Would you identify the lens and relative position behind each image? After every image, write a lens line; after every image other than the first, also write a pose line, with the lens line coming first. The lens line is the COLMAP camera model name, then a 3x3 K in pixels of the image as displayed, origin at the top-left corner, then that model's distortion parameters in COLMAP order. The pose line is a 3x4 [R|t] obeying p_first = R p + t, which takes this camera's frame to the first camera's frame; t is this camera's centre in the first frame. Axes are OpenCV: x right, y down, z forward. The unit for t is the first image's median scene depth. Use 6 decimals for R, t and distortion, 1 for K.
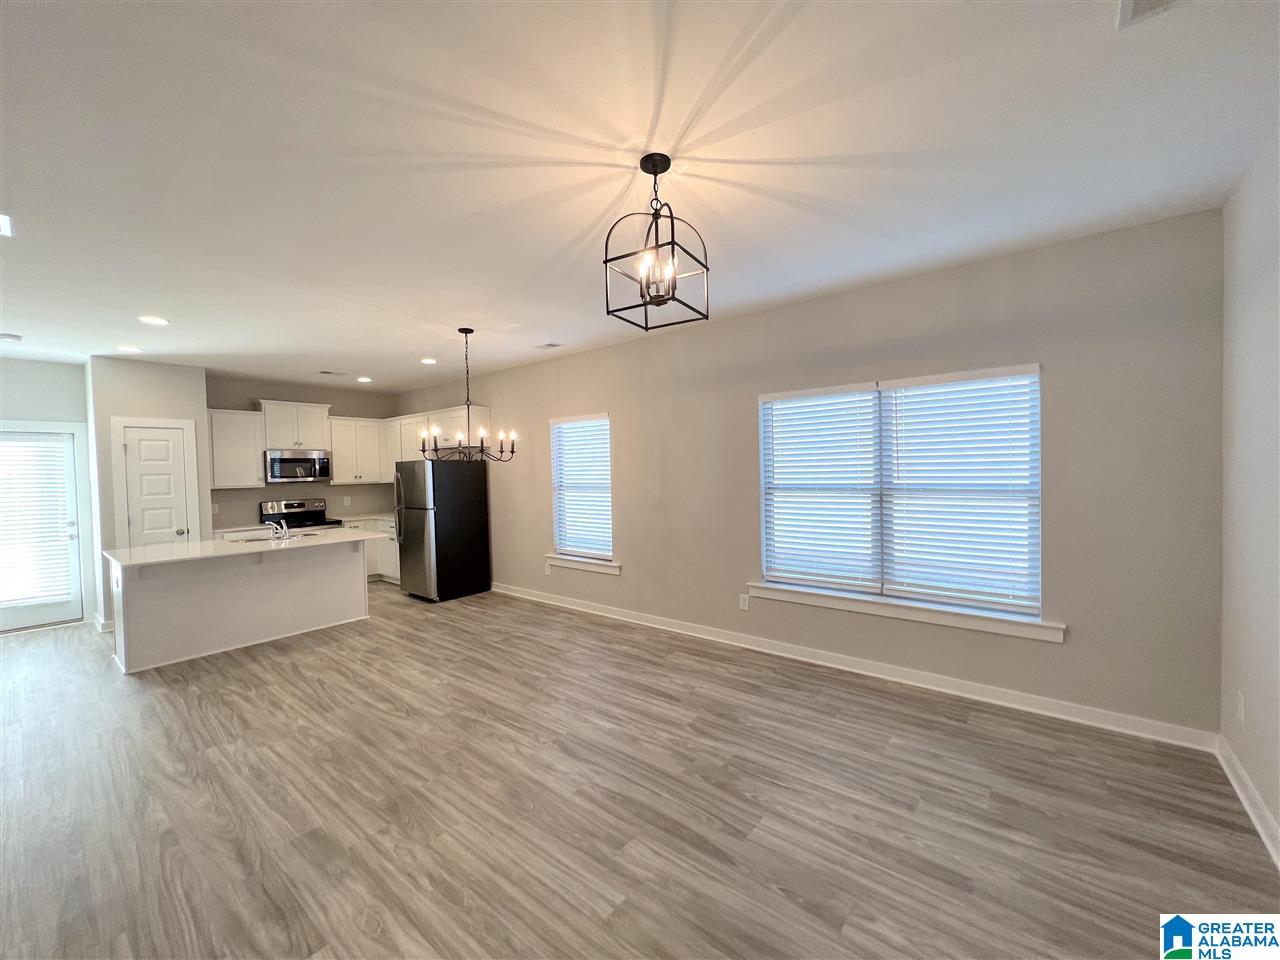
lens RADIAL K [[512.4, 0, 638.4], [0, 512.4, 480.5], [0, 0, 1]] dist [-0.002804, 0.000902]
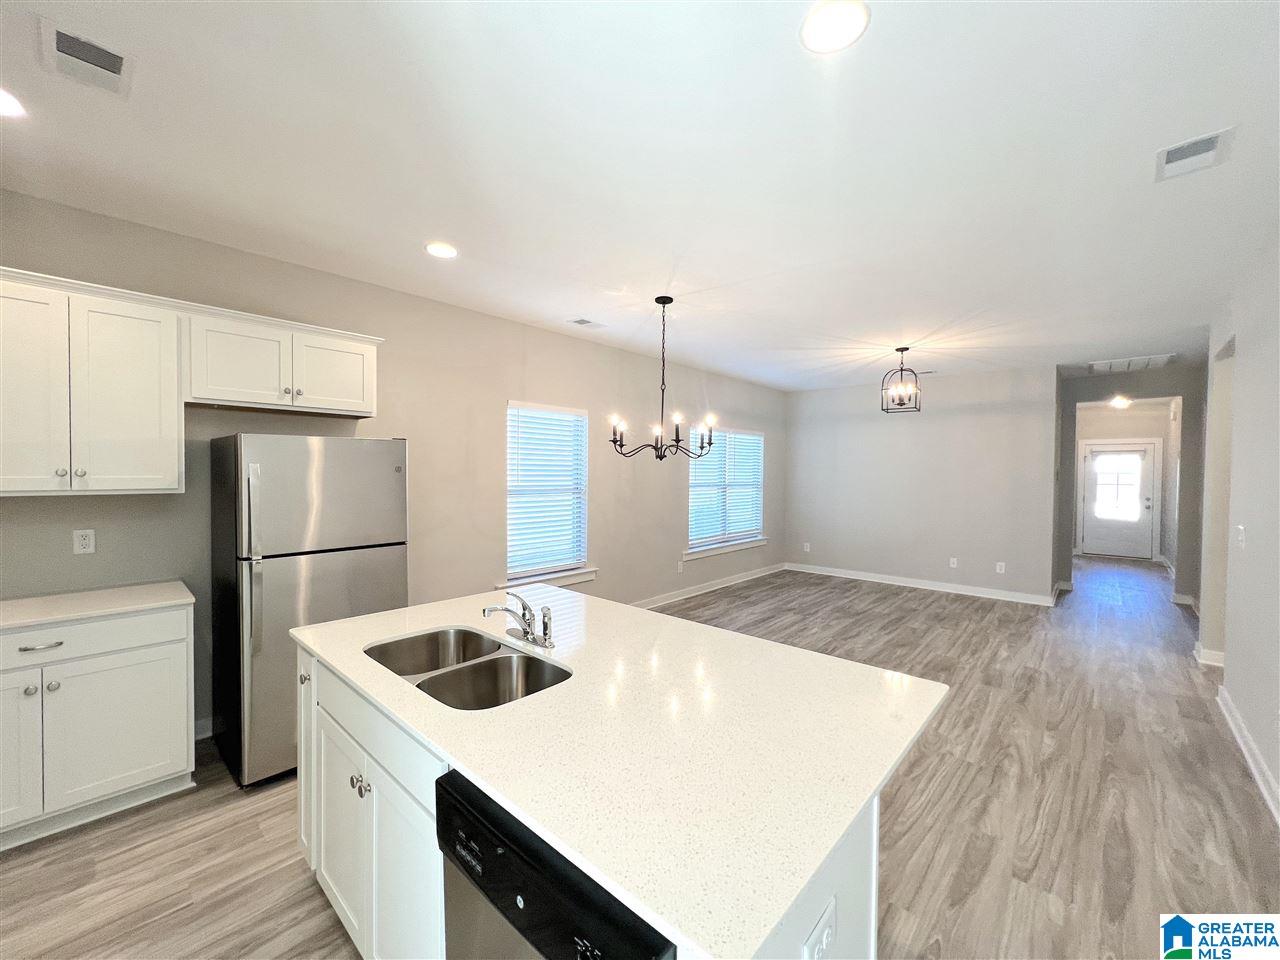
lens RADIAL K [[512.4, 0, 638.4], [0, 512.4, 480.5], [0, 0, 1]] dist [-0.002804, 0.000902]
pose [[0.054107, 0.003671, 0.998528, -1.725782], [0.014667, 0.999882, -0.004470, 0.004929], [-0.998427, 0.014888, 0.054047, 1.479100]]
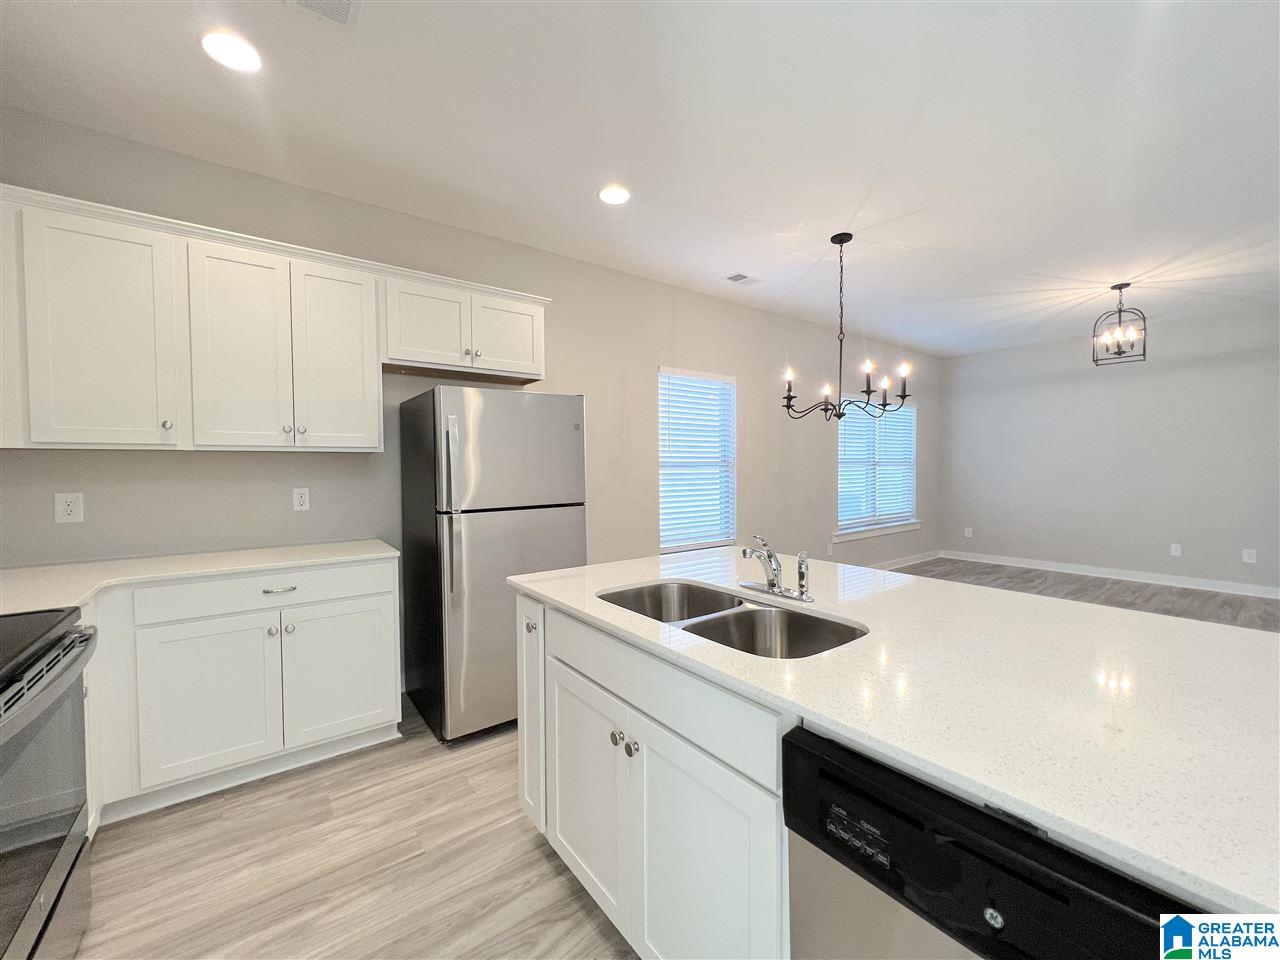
lens RADIAL K [[512.4, 0, 638.4], [0, 512.4, 480.5], [0, 0, 1]] dist [-0.002804, 0.000902]
pose [[0.239681, -0.007117, 0.970826, -1.661142], [0.026550, 0.999647, 0.000774, 0.070180], [-0.970489, 0.025590, 0.239785, 1.649411]]
